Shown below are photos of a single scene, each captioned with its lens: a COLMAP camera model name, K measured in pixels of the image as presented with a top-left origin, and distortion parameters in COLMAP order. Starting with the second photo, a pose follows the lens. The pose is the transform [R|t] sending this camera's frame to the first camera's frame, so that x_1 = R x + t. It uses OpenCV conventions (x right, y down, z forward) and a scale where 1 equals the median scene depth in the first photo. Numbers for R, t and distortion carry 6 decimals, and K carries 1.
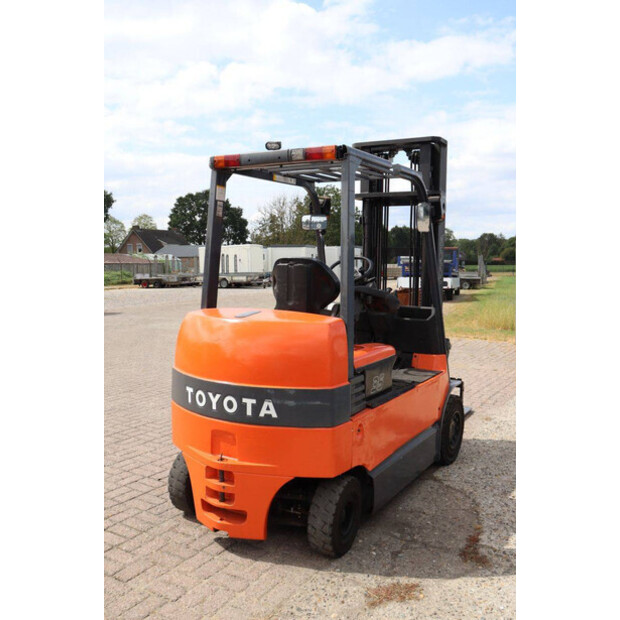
lens RADIAL K [[597.9, 0, 310.0], [0, 597.9, 310.0], [0, 0, 1]] dist [-0.112803, 0.000994]
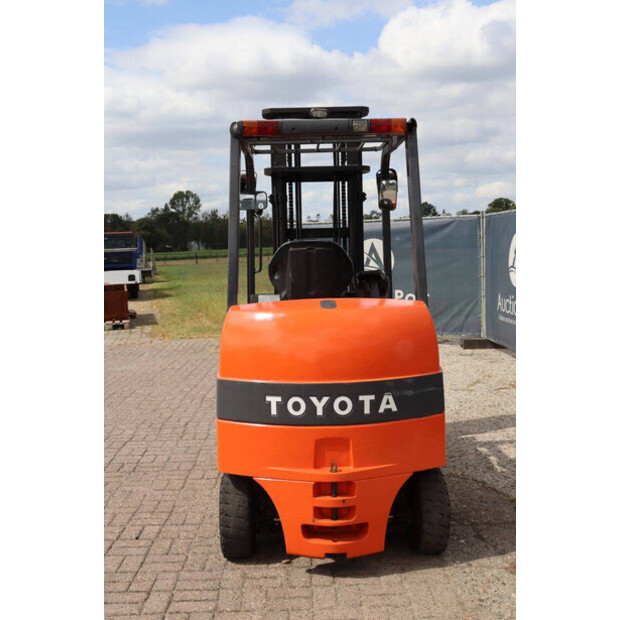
lens RADIAL K [[754.1, 0, 310.0], [0, 754.1, 310.0], [0, 0, 1]] dist [-0.025043, 0.008737]
pose [[0.854200, -0.077103, 0.514197, -0.736307], [0.078477, 0.996733, 0.019090, -0.008590], [-0.513989, 0.024046, 0.857460, 0.057421]]
